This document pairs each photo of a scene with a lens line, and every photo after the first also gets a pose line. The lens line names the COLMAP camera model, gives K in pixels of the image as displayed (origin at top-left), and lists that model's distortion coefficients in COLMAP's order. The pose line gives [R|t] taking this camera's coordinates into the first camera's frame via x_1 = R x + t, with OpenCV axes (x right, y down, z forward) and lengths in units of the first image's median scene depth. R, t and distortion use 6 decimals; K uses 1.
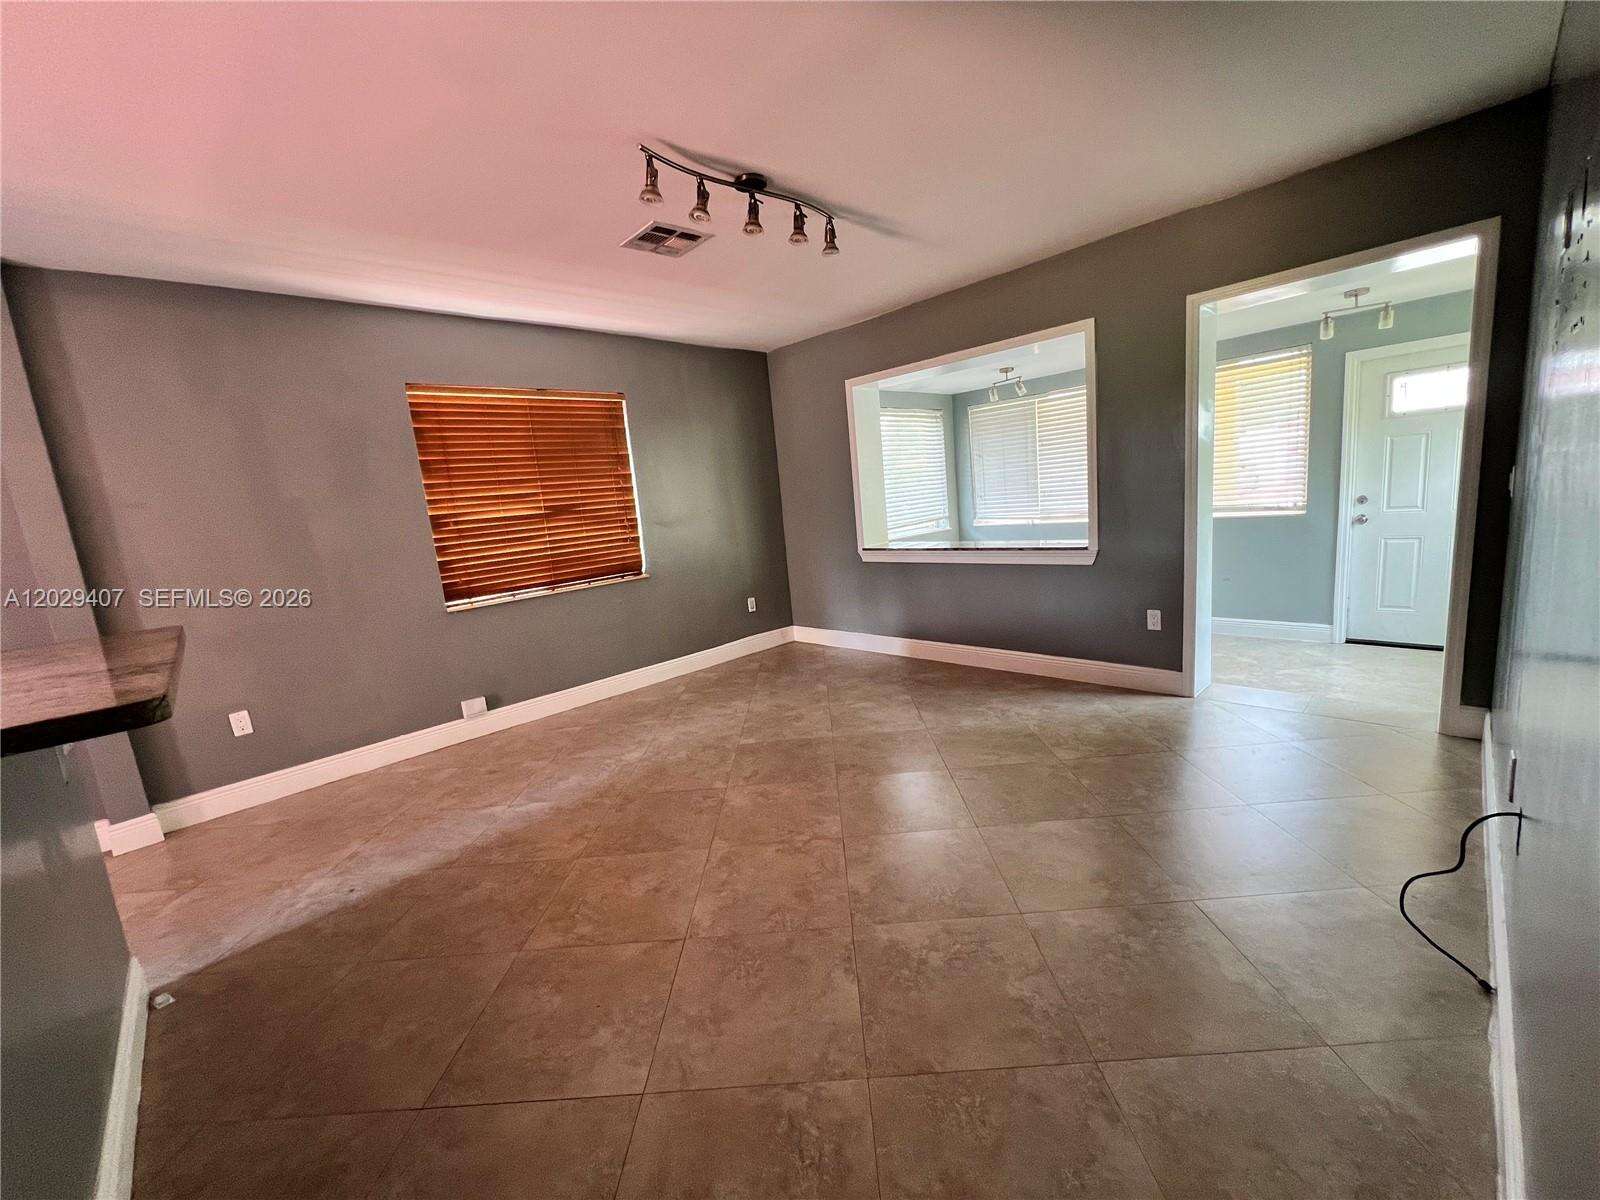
lens RADIAL K [[640.3, 0, 805.2], [0, 640.3, 601.6], [0, 0, 1]] dist [-0.000801, 0.000369]
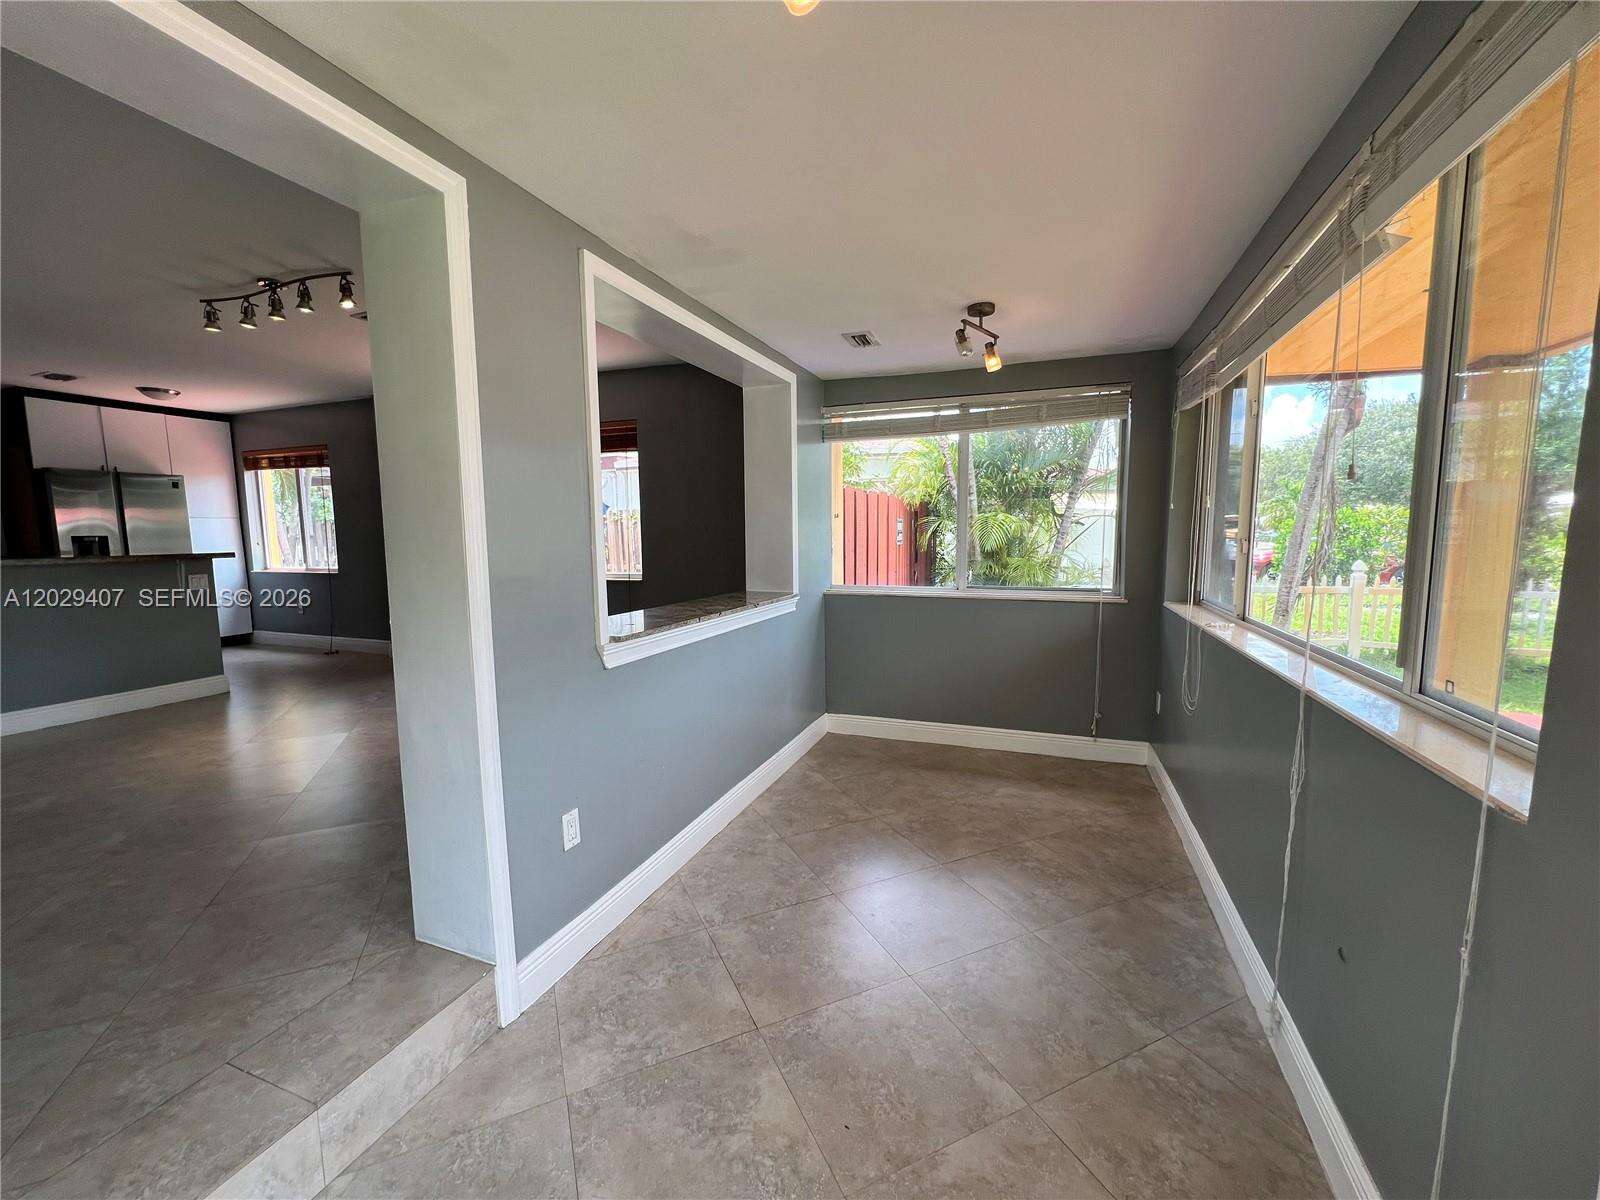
lens RADIAL K [[640.3, 0, 802.7], [0, 640.3, 601.8], [0, 0, 1]] dist [-0.000801, 0.000369]
pose [[0.416552, 0.185160, -0.890056, 1.307446], [-0.181846, 0.976224, 0.117981, -0.280173], [0.890739, 0.112708, 0.440319, 1.135508]]
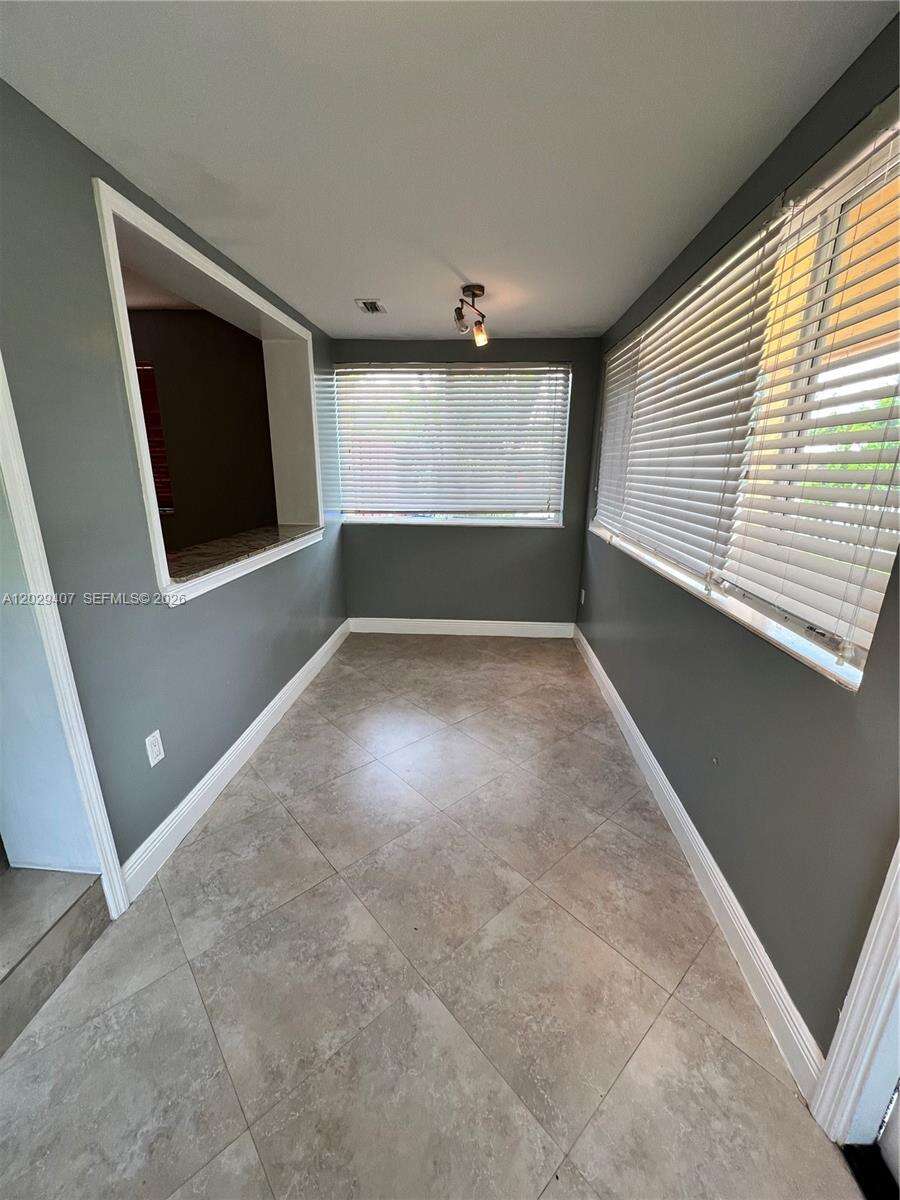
lens RADIAL K [[481.4, 0, 449.4], [0, 481.4, 601.4], [0, 0, 1]] dist [-0.000789, 0.000486]
pose [[0.655210, 0.298153, -0.694121, 1.238667], [-0.191836, 0.954370, 0.228858, -0.294418], [0.730684, -0.016792, 0.682510, 1.108422]]
